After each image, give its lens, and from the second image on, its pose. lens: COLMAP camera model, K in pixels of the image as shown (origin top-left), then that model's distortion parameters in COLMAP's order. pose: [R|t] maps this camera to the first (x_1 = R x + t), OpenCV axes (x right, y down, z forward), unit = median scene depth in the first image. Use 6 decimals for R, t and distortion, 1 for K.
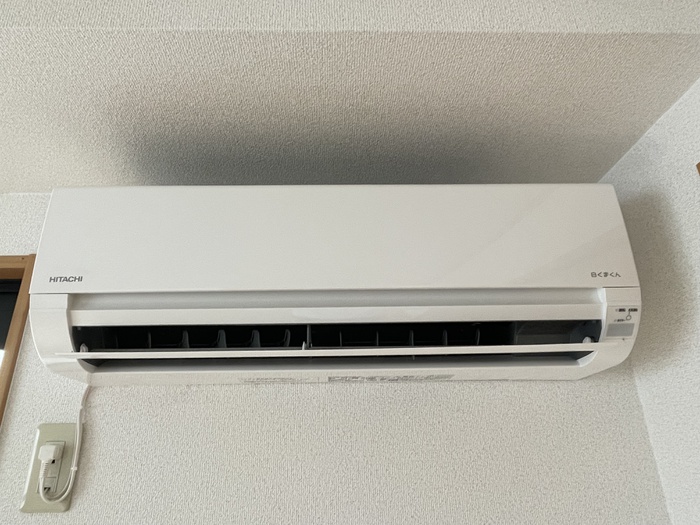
lens RADIAL K [[472.6, 0, 348.5], [0, 472.6, 262.2], [0, 0, 1]] dist [0.001378, 0.000354]
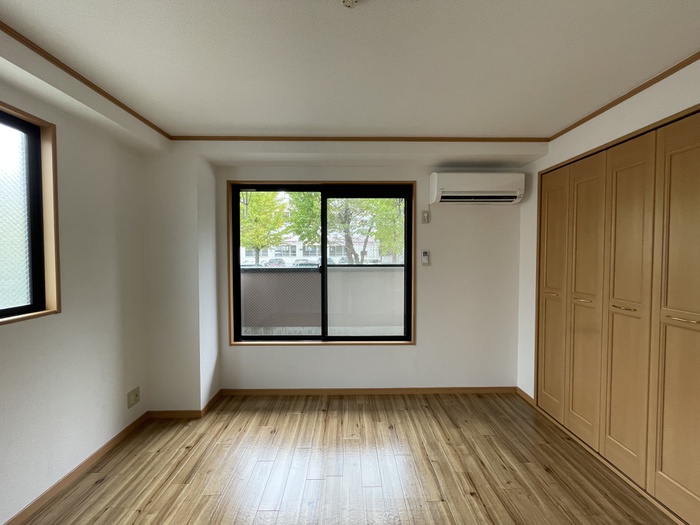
lens RADIAL K [[283.6, 0, 350.9], [0, 283.6, 260.5], [0, 0, 1]] dist [-0.000737, -0.001419]
pose [[0.999480, 0.020917, -0.024554, -1.708122], [-0.009542, 0.918911, 0.394351, -0.599127], [0.030812, -0.393911, 0.918632, -3.133014]]
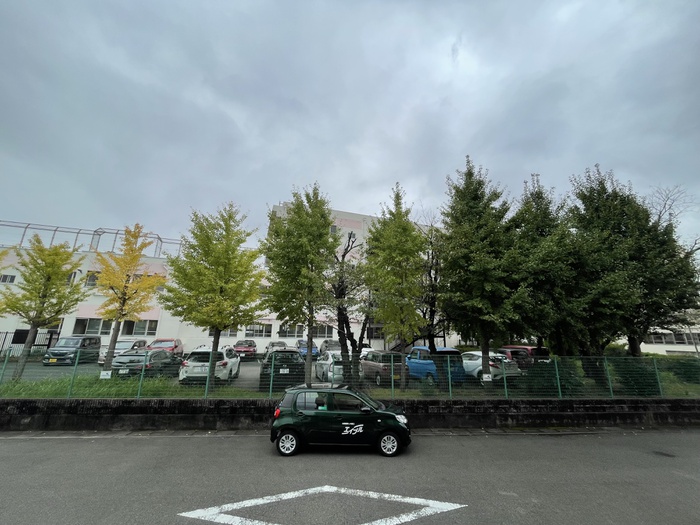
lens RADIAL K [[283.6, 0, 351.7], [0, 283.6, 262.3], [0, 0, 1]] dist [-0.000737, -0.001419]
pose [[0.997620, 0.054366, 0.042412, -2.936657], [-0.059558, 0.989361, 0.132735, 1.064595], [-0.034744, -0.134945, 0.990244, 1.863840]]
